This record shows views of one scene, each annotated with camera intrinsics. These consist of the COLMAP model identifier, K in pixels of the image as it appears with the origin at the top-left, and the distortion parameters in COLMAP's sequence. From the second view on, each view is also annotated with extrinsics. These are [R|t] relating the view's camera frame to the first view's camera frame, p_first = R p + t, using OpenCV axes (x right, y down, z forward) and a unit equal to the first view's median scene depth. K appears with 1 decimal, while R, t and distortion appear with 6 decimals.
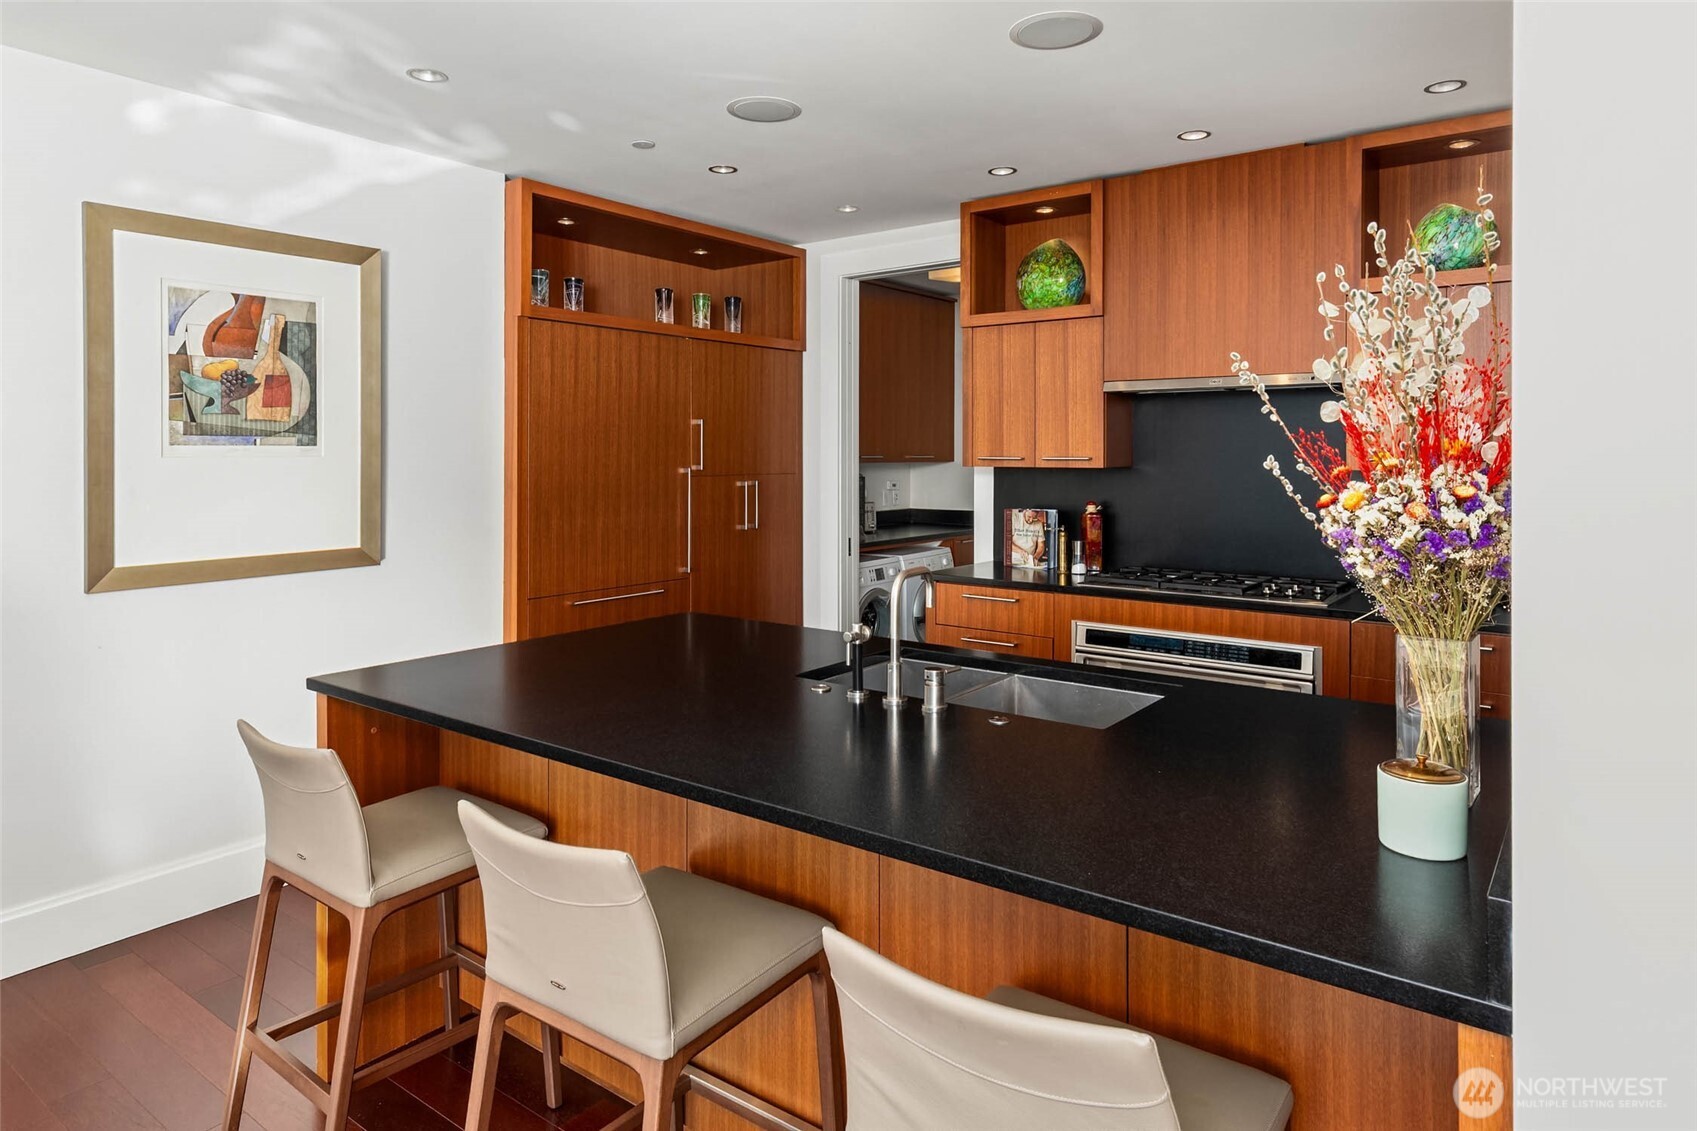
lens RADIAL K [[996.6, 0, 854.2], [0, 996.6, 452.9], [0, 0, 1]] dist [0.002117, 0.000410]
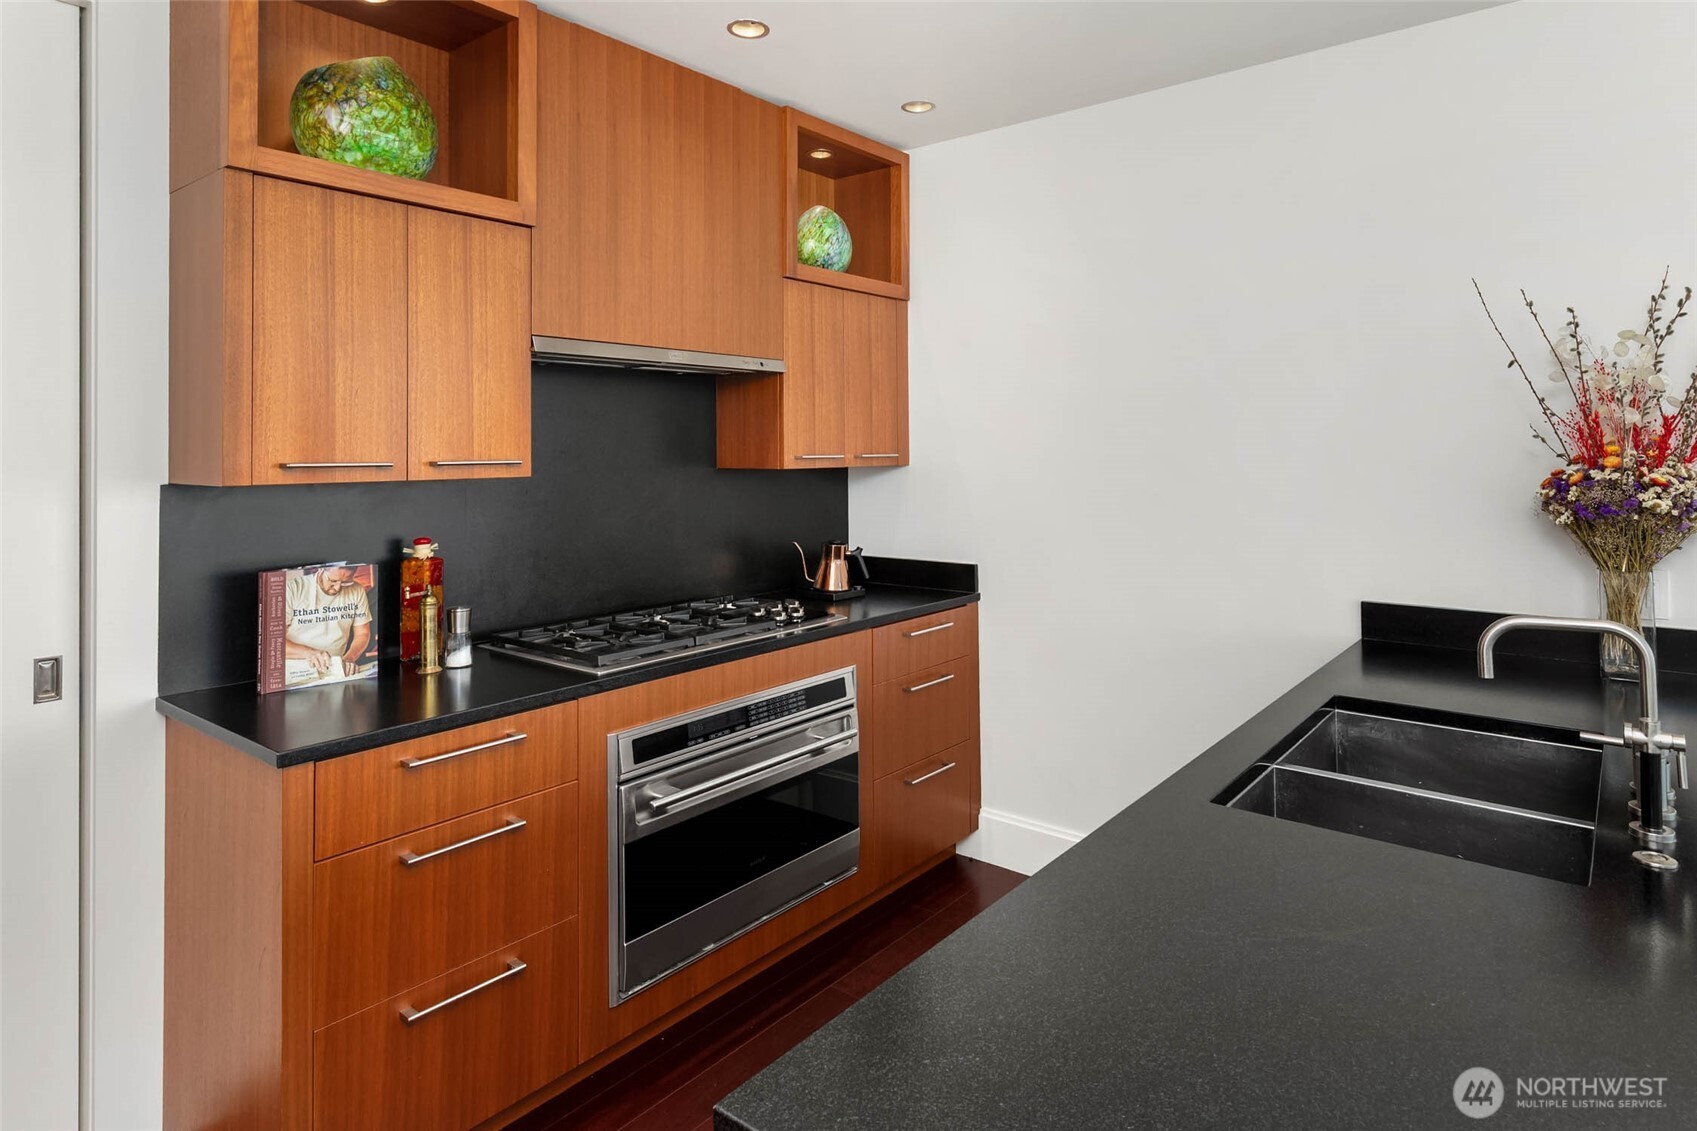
lens RADIAL K [[970.6, 0, 851.8], [0, 970.6, 436.9], [0, 0, 1]] dist [0.001113, 0.000416]
pose [[0.033754, 0.013138, 0.999344, -0.327153], [0.008569, 0.999873, -0.013435, 0.000182], [-0.999393, 0.009017, 0.033638, 0.768723]]
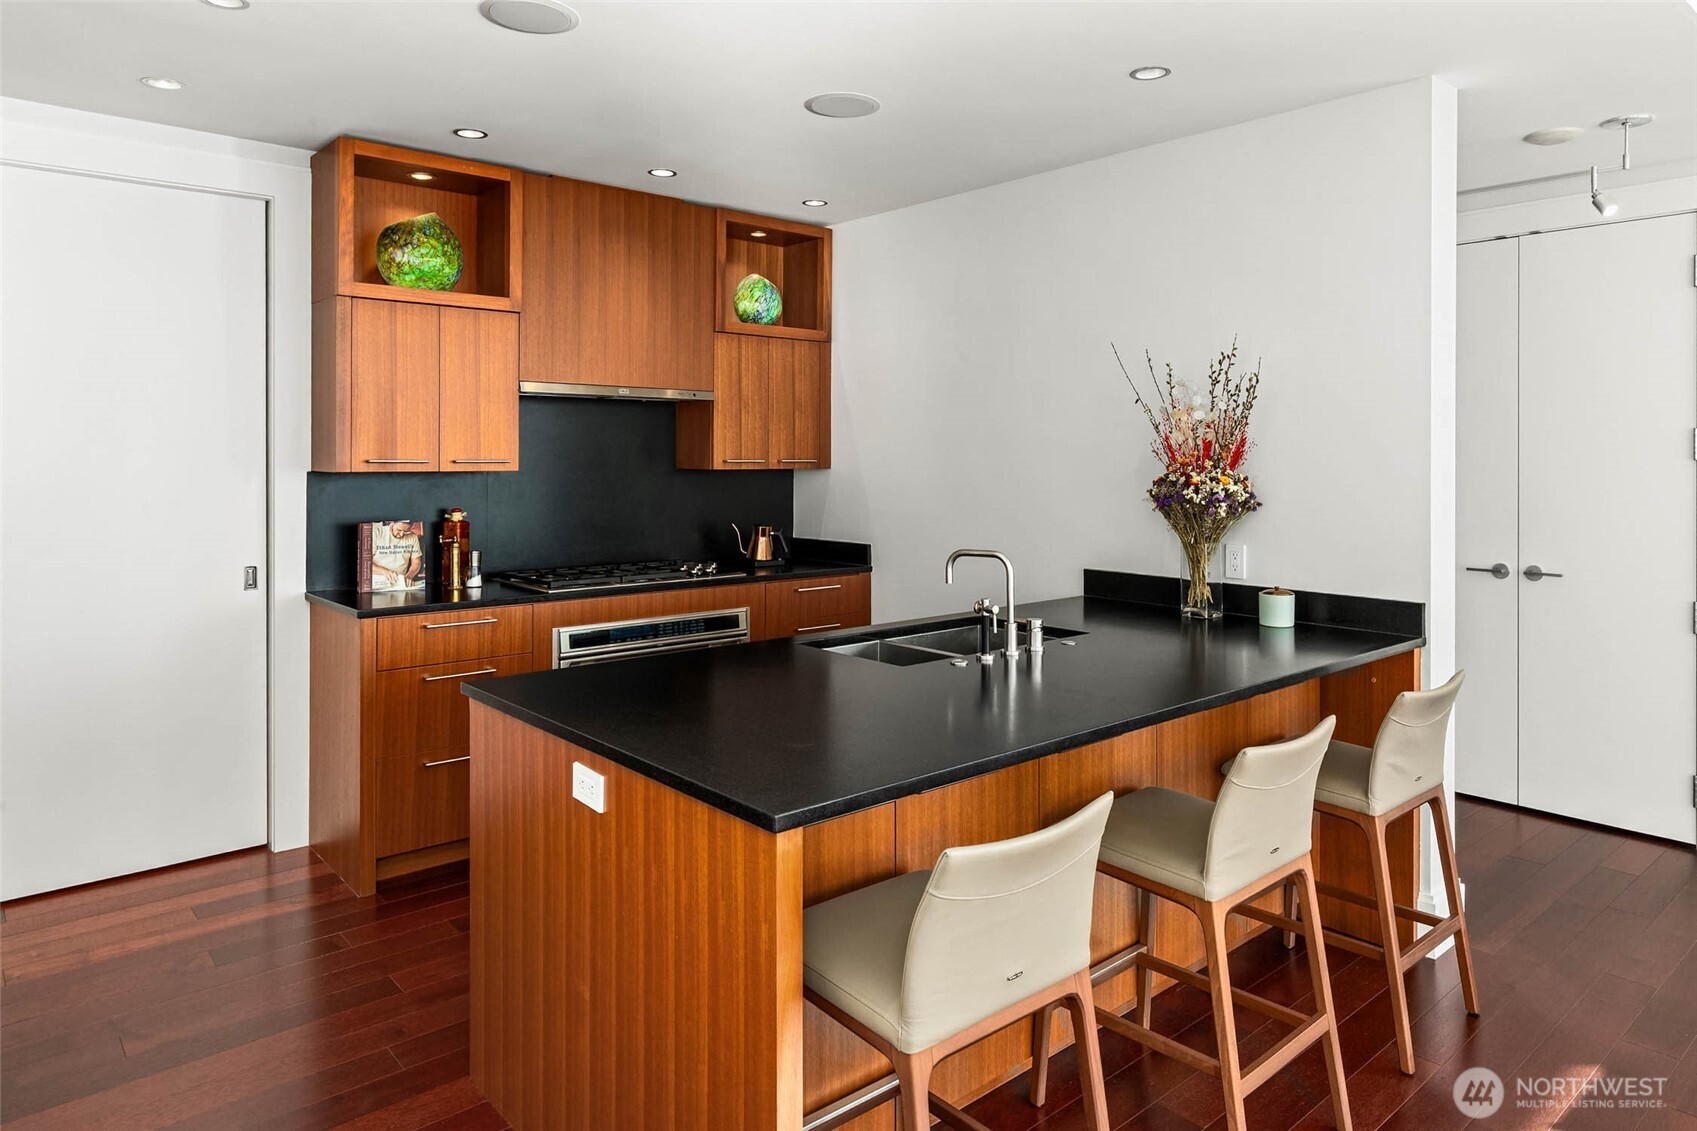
lens RADIAL K [[1089.0, 0, 849.9], [0, 1089.0, 464.5], [0, 0, 1]] dist [-0.002830, -0.000596]
pose [[0.211093, -0.005365, 0.977451, -0.693841], [-0.001536, 0.999982, 0.005821, 0.002204], [-0.977465, -0.002730, 0.211081, 0.456563]]
